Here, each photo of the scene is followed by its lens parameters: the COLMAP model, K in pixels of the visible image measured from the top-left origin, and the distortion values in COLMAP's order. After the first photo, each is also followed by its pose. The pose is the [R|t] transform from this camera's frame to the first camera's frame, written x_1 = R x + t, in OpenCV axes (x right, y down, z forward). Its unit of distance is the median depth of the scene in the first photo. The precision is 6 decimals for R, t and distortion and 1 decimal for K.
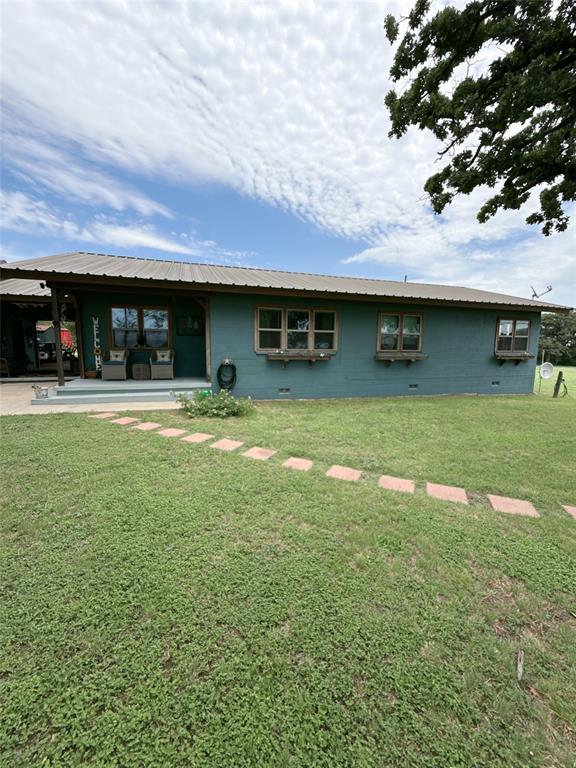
lens RADIAL K [[310.2, 0, 295.0], [0, 310.2, 386.1], [0, 0, 1]] dist [-0.011486, 0.000883]
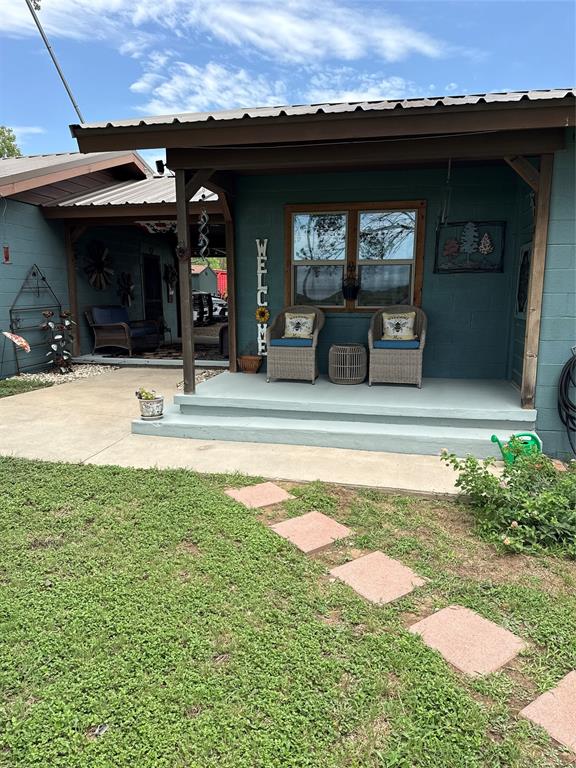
lens RADIAL K [[533.9, 0, 286.1], [0, 533.9, 387.9], [0, 0, 1]] dist [0.032022, -0.030261]
pose [[0.858448, 0.076194, -0.507210, -0.197701], [-0.052584, 0.996768, 0.060738, -0.053343], [0.510199, -0.025469, 0.859679, 0.332534]]
